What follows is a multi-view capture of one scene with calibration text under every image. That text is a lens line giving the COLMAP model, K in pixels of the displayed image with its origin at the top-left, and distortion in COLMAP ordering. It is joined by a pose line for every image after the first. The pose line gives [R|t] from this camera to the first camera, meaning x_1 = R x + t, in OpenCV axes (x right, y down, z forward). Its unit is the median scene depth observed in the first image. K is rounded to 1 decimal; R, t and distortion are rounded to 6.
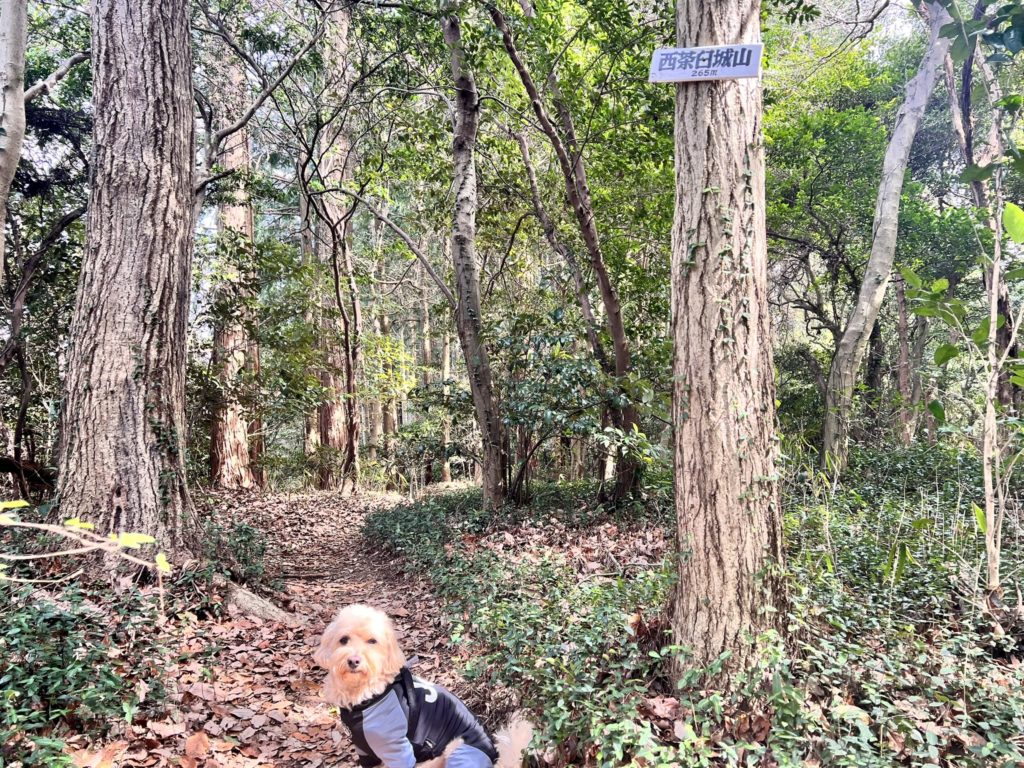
lens RADIAL K [[778.7, 0, 512.0], [0, 778.7, 384.0], [0, 0, 1]] dist [0.001442, -0.002755]
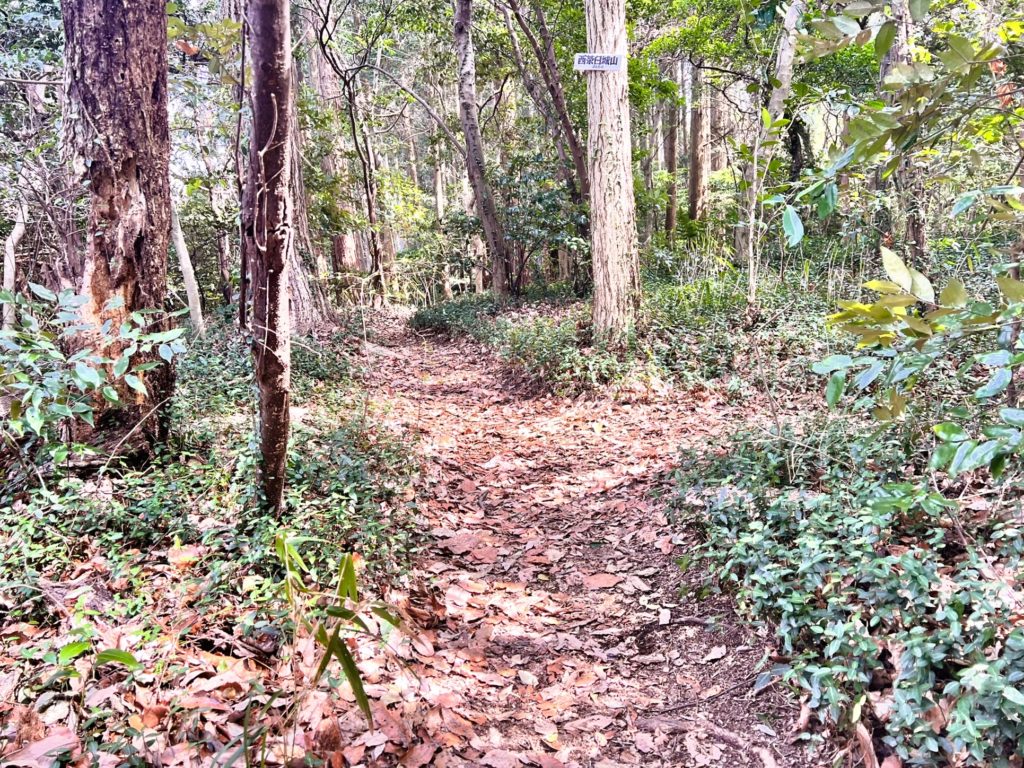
lens RADIAL K [[778.7, 0, 512.0], [0, 778.7, 384.0], [0, 0, 1]] dist [0.001442, -0.002755]
pose [[0.998407, -0.056356, 0.002865, -0.019344], [0.054253, 0.972645, 0.225873, -0.015917], [-0.015516, -0.225357, 0.974153, -0.509853]]
